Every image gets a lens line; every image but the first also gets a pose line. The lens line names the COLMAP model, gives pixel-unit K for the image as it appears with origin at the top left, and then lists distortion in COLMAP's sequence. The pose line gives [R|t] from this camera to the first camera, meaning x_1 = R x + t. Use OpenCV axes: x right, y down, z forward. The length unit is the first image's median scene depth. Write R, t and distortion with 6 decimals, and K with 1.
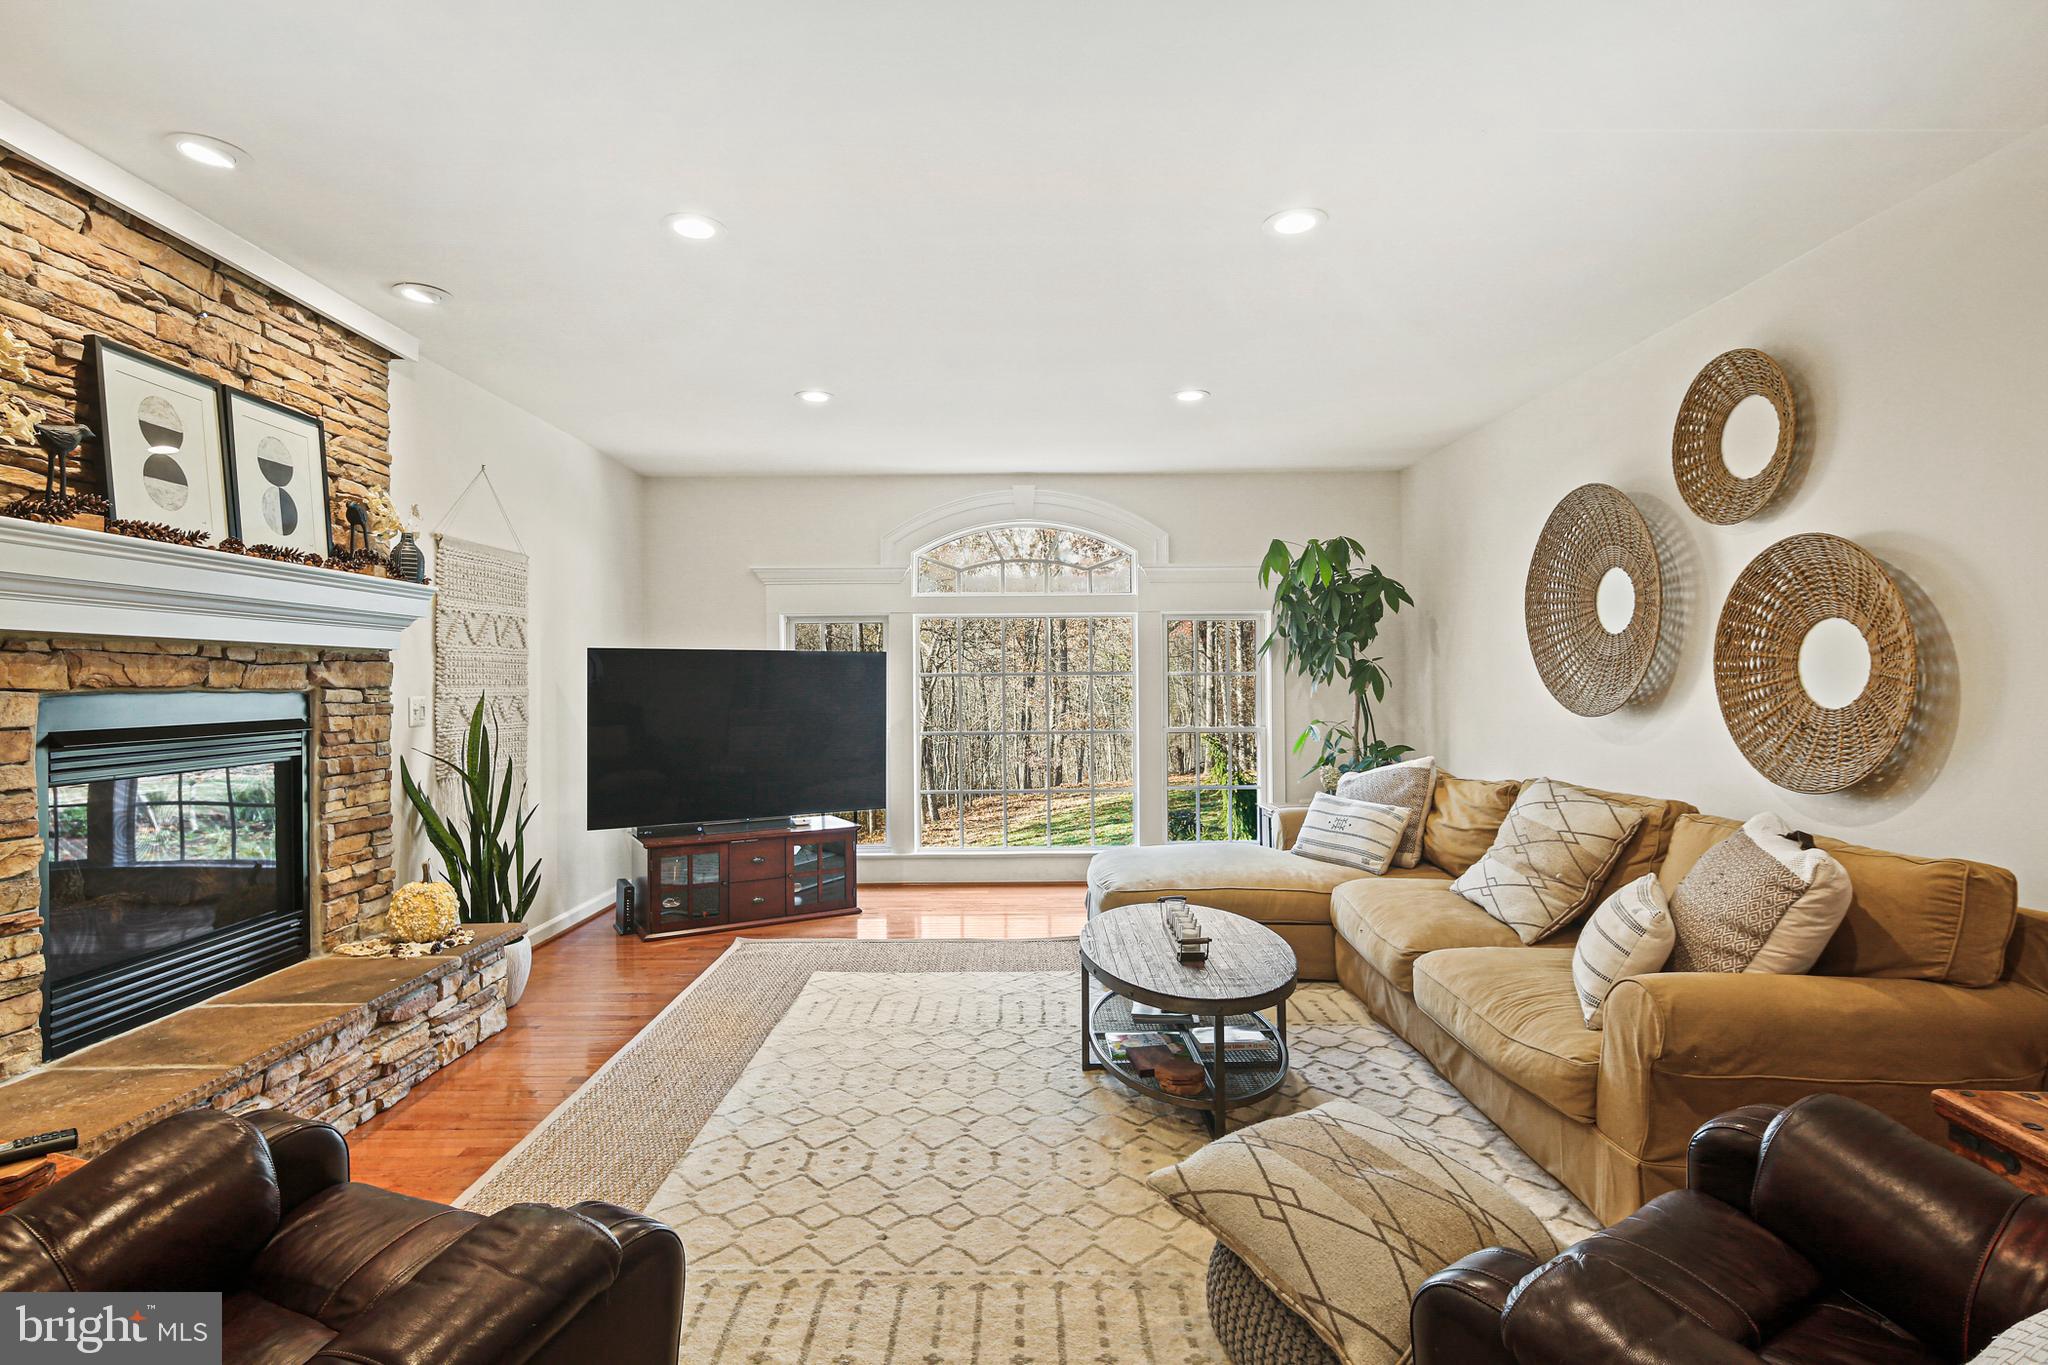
lens RADIAL K [[999.0, 0, 1031.5], [0, 999.0, 677.1], [0, 0, 1]] dist [0.005369, -0.004721]
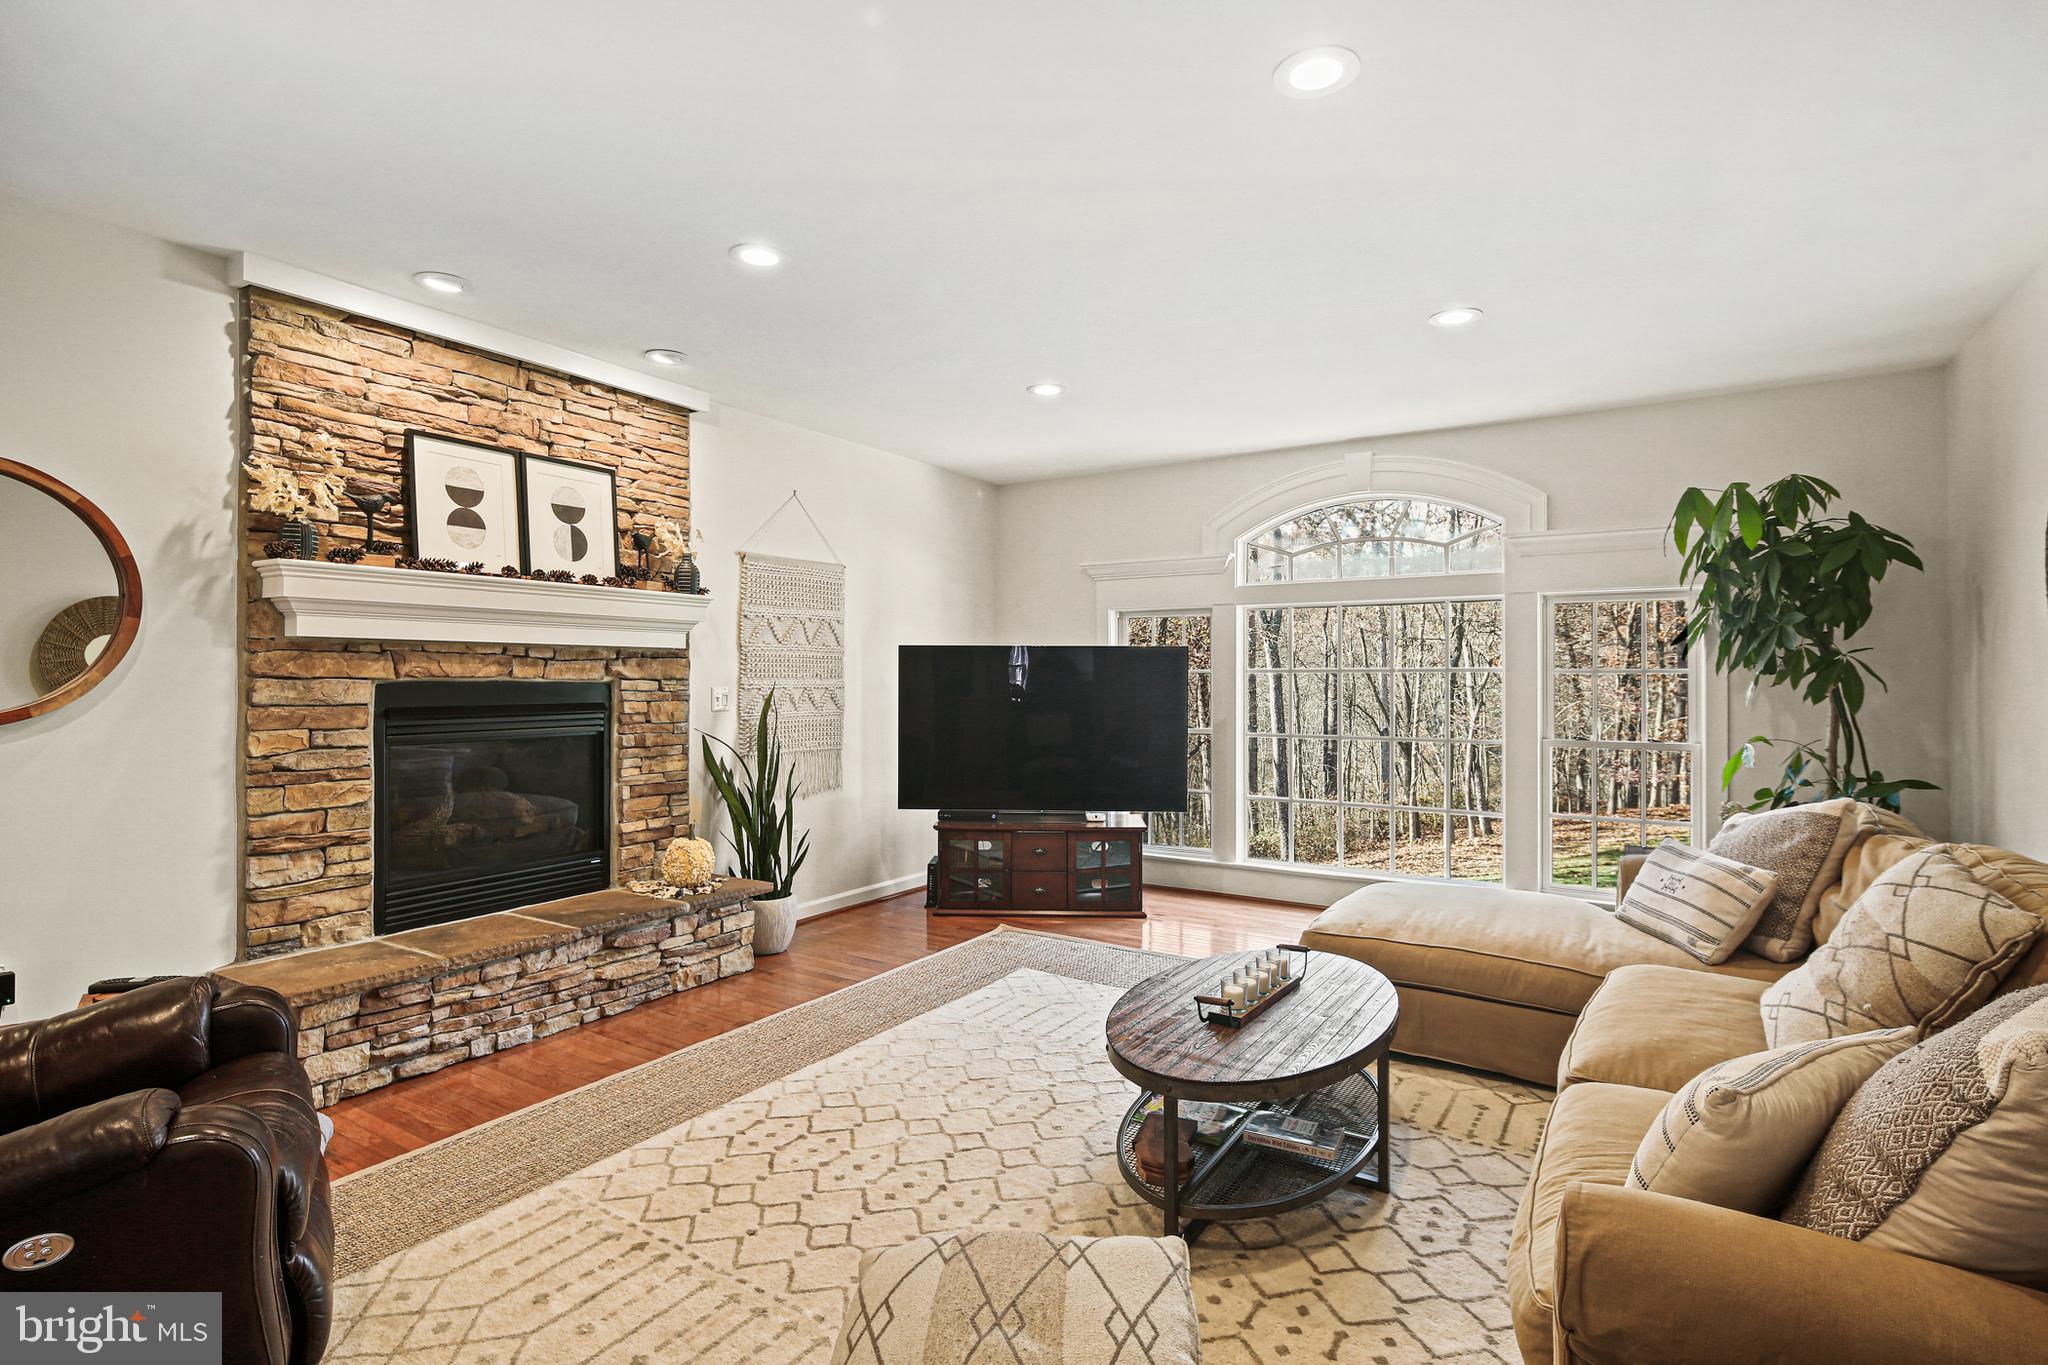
lens RADIAL K [[999.0, 0, 1021.0], [0, 999.0, 677.2], [0, 0, 1]] dist [0.005369, -0.004721]
pose [[0.837696, 0.007337, -0.546087, 0.415694], [-0.005219, 0.999972, 0.005430, -0.001160], [0.546111, -0.001699, 0.837711, 0.208594]]
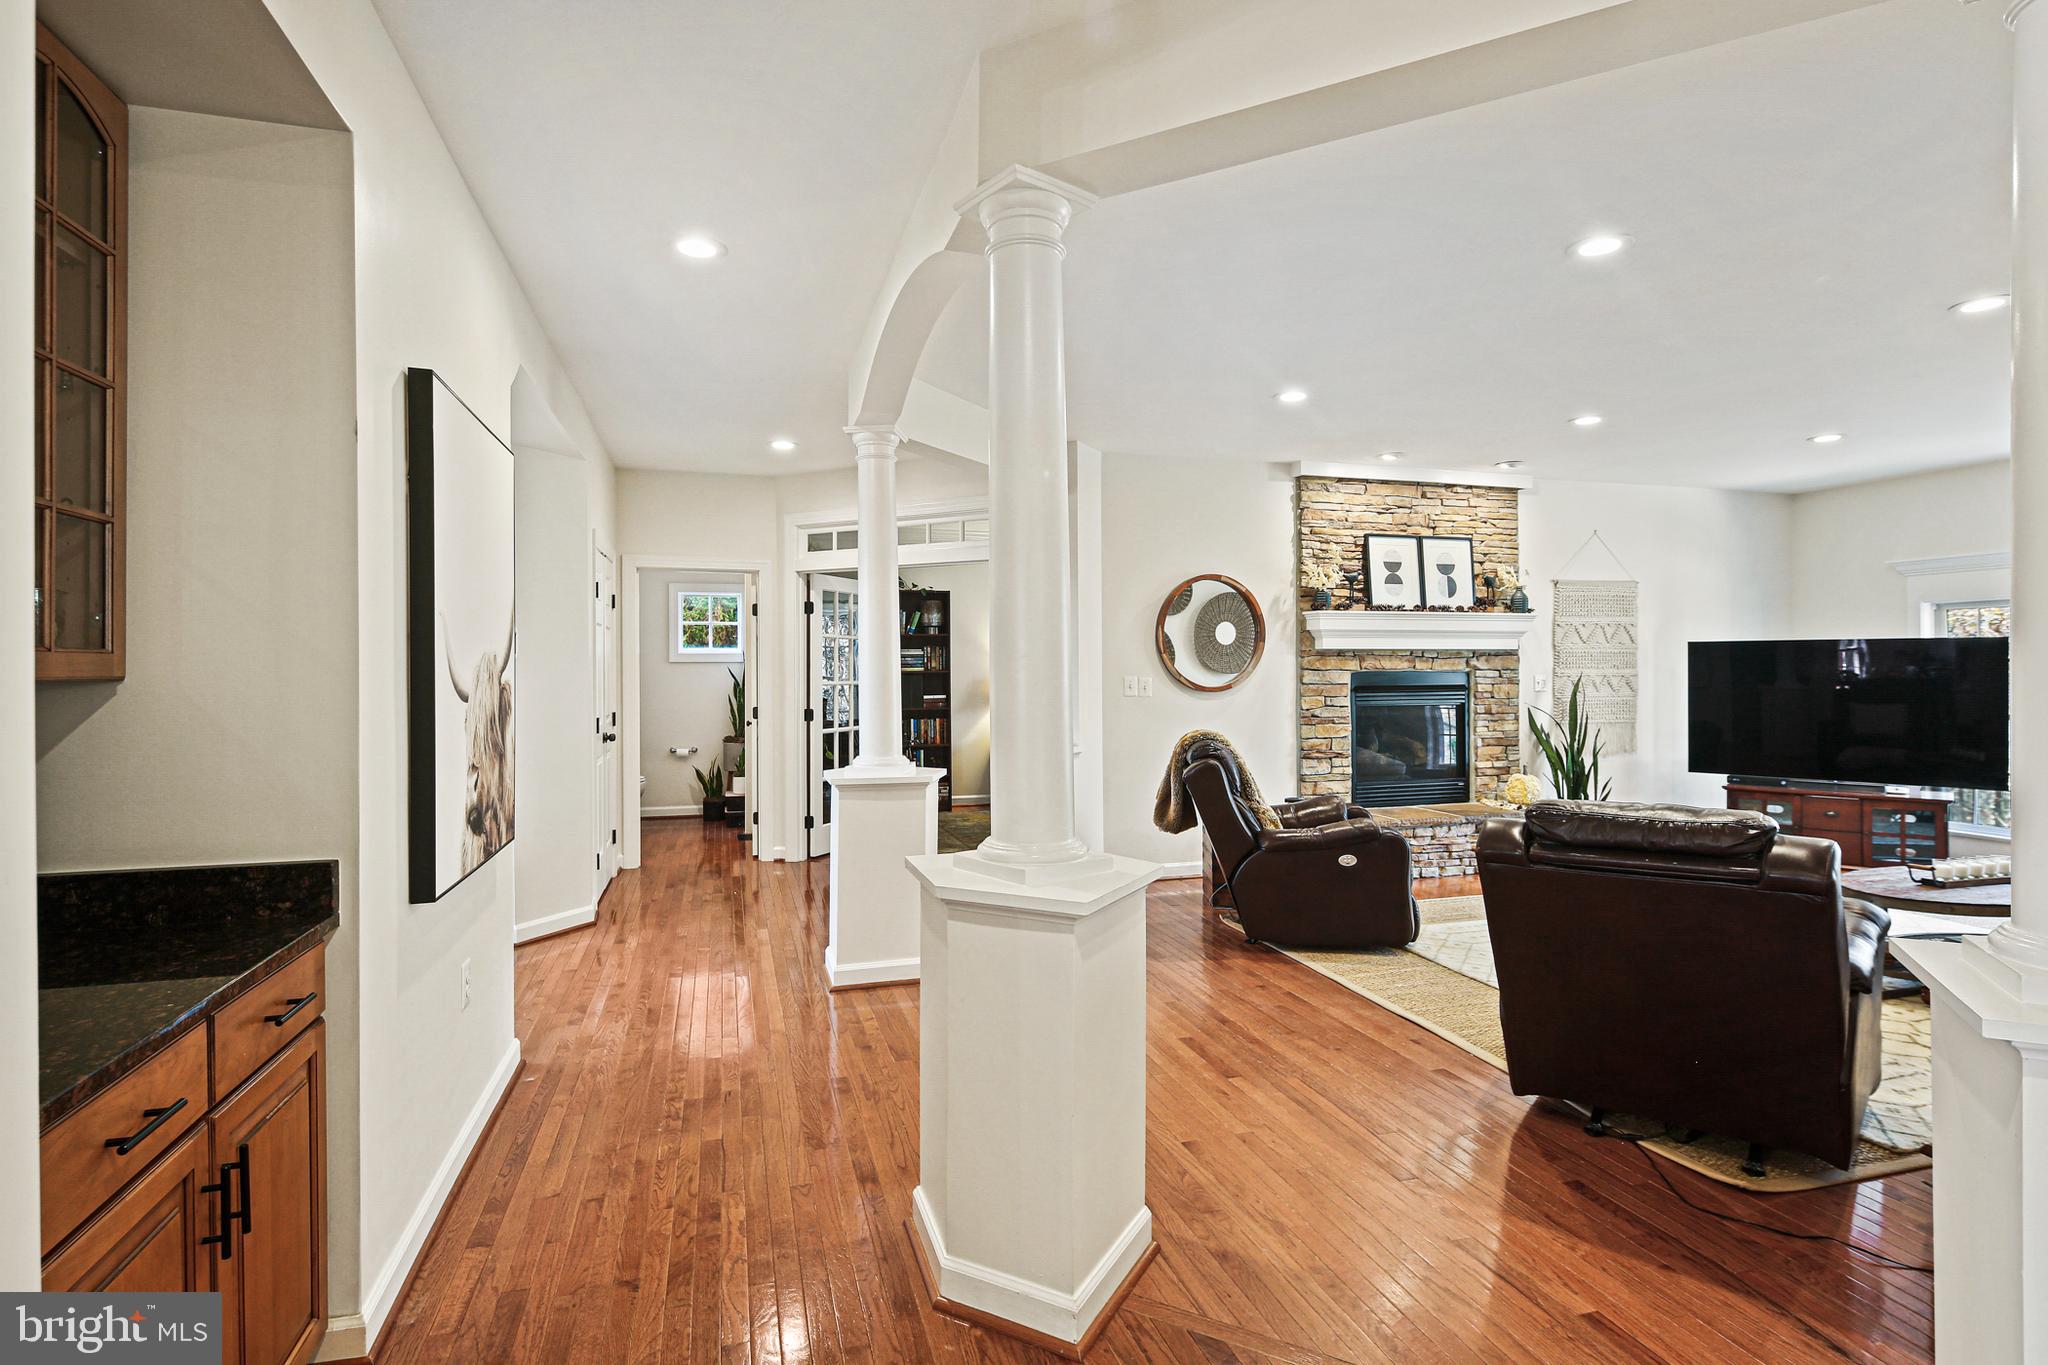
lens RADIAL K [[999.0, 0, 1015.8], [0, 999.0, 667.6], [0, 0, 1]] dist [0.005369, -0.004721]
pose [[0.276150, 0.003726, -0.961107, 0.958964], [0.005903, 0.999967, 0.005573, -0.009879], [0.961096, -0.007212, 0.276119, -0.436860]]
